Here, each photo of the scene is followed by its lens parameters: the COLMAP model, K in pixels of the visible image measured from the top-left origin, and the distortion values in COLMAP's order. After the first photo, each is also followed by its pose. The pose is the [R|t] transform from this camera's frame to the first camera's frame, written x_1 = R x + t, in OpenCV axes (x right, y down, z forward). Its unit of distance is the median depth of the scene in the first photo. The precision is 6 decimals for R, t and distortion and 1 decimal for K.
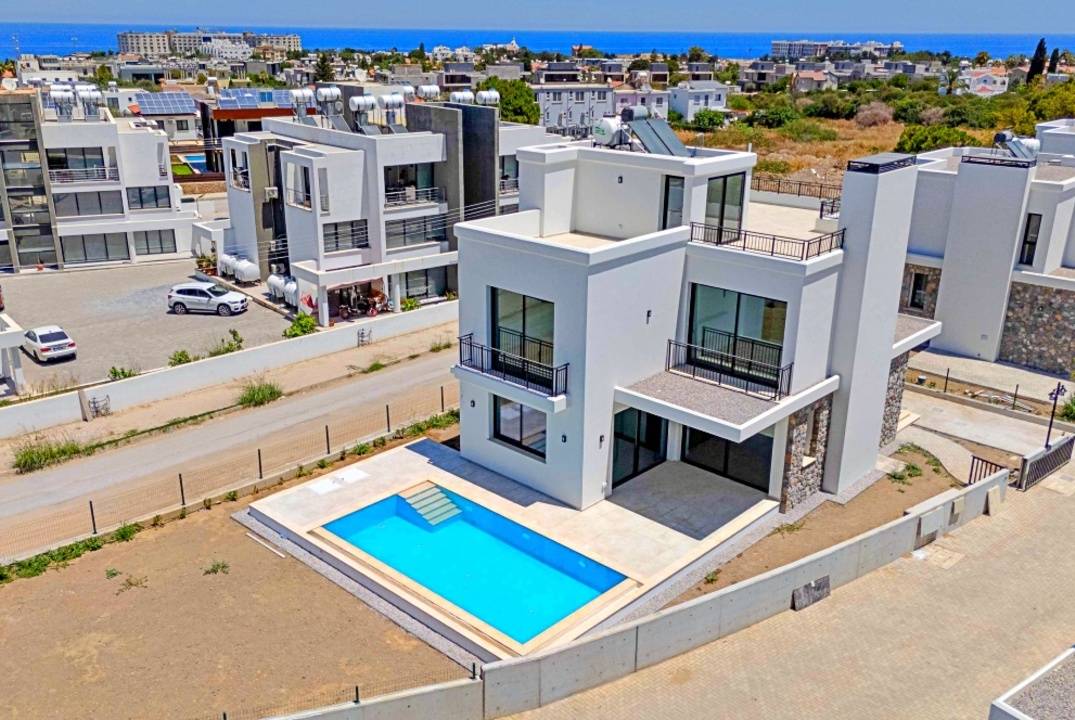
lens RADIAL K [[949.4, 0, 532.0], [0, 949.4, 357.1], [0, 0, 1]] dist [0.064267, -0.069827]
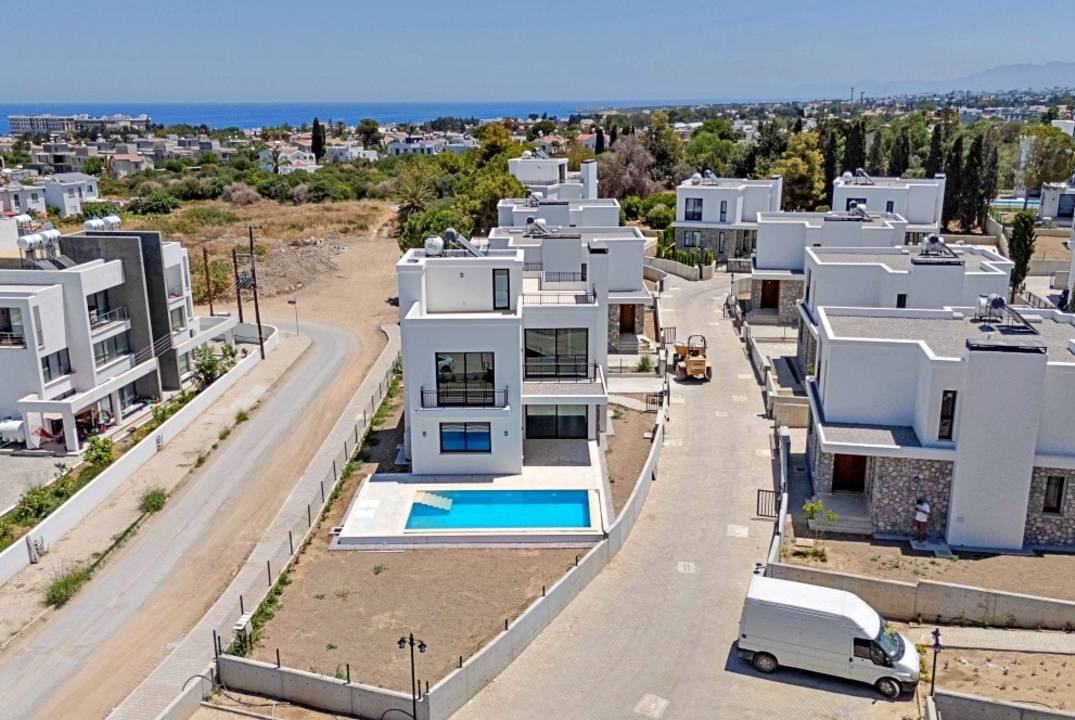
lens RADIAL K [[949.8, 0, 537.5], [0, 949.8, 360.0], [0, 0, 1]] dist [0.112848, -0.161439]
pose [[0.731230, -0.197458, 0.652926, -0.502606], [0.238112, 0.970864, 0.026940, -0.035186], [-0.639222, 0.135770, 0.756942, -0.151203]]
